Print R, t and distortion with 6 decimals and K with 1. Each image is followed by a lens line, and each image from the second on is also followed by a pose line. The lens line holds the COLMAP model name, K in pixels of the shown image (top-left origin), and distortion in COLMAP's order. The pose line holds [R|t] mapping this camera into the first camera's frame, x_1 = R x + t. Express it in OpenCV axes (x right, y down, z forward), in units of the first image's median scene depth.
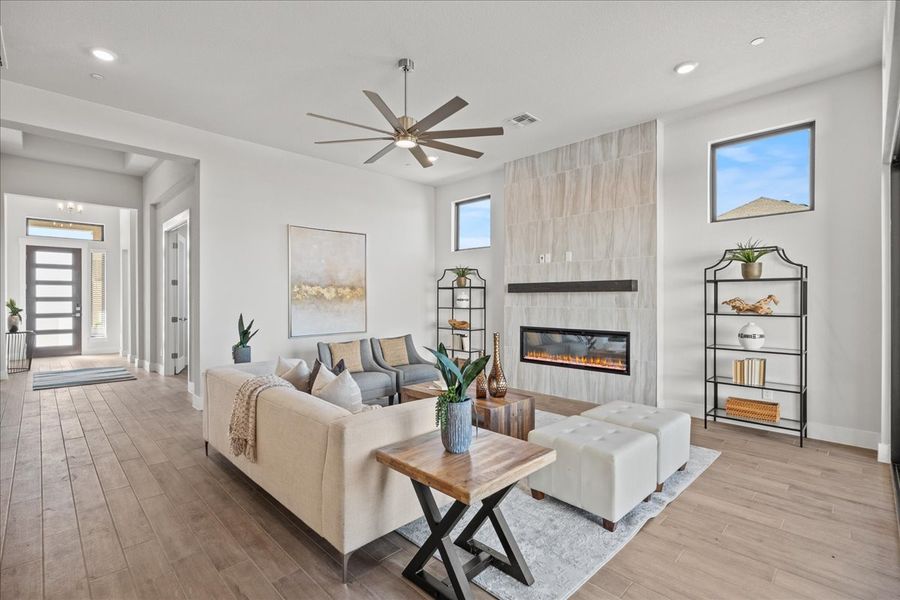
lens RADIAL K [[415.6, 0, 442.7], [0, 415.6, 298.7], [0, 0, 1]] dist [-0.006149, 0.000019]
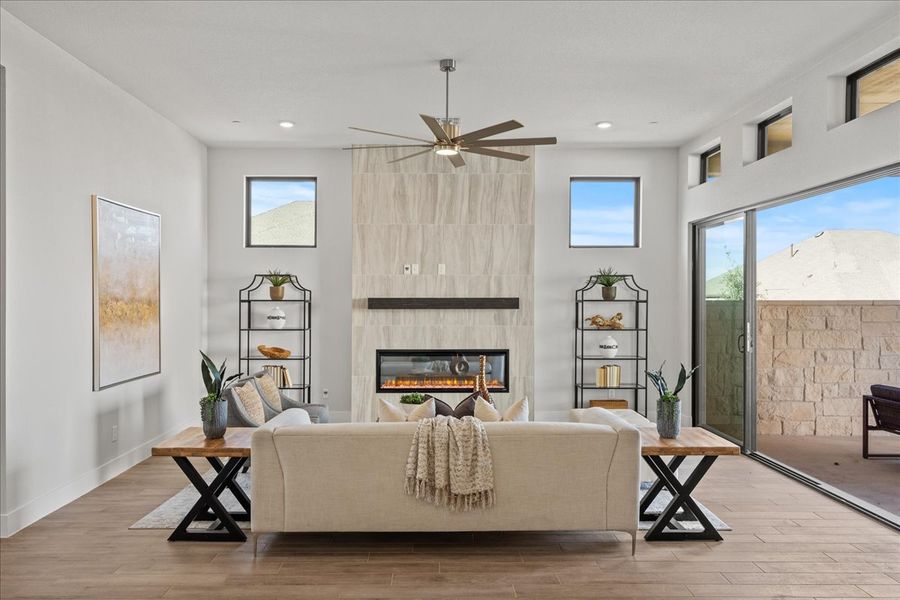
lens RADIAL K [[659.6, 0, 441.6], [0, 659.6, 303.8], [0, 0, 1]] dist [0.012160, 0.004812]
pose [[0.697082, -0.002225, 0.716988, -0.748077], [0.000841, 0.999997, 0.002285, -0.030792], [-0.716991, -0.000990, 0.697081, 0.003389]]
